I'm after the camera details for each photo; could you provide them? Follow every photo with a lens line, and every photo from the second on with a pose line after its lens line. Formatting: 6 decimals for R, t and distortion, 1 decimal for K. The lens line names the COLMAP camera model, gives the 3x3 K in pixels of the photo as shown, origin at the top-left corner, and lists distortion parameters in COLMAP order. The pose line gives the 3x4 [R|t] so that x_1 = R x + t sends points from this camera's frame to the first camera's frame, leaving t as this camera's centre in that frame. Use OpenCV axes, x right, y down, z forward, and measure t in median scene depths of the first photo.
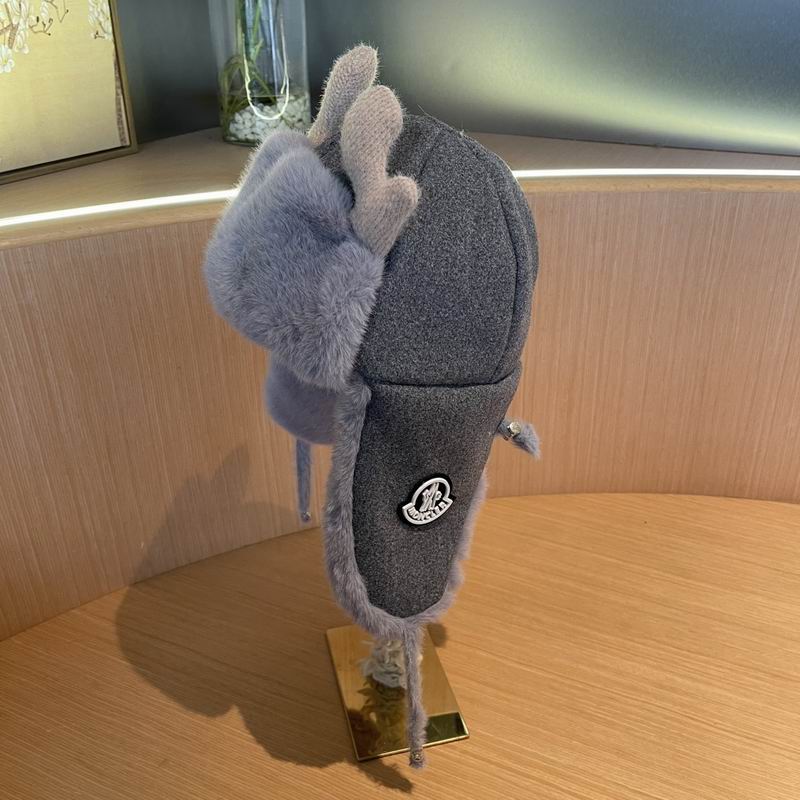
lens RADIAL K [[820.7, 0, 399.5], [0, 820.7, 405.4], [0, 0, 1]] dist [0.021832, 0.000000]
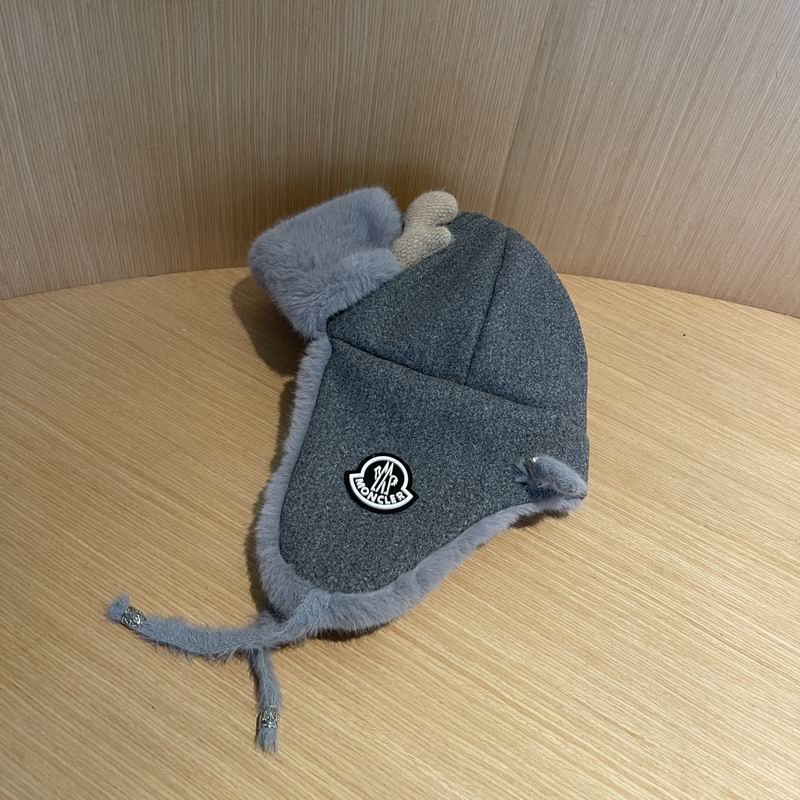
lens RADIAL K [[820.7, 0, 397.2], [0, 820.7, 403.9], [0, 0, 1]] dist [0.021832, 0.000000]
pose [[0.984775, 0.168385, 0.043173, 0.019985], [-0.173017, 0.925433, 0.337104, -0.009370], [0.016809, -0.339442, 0.940477, 0.299018]]
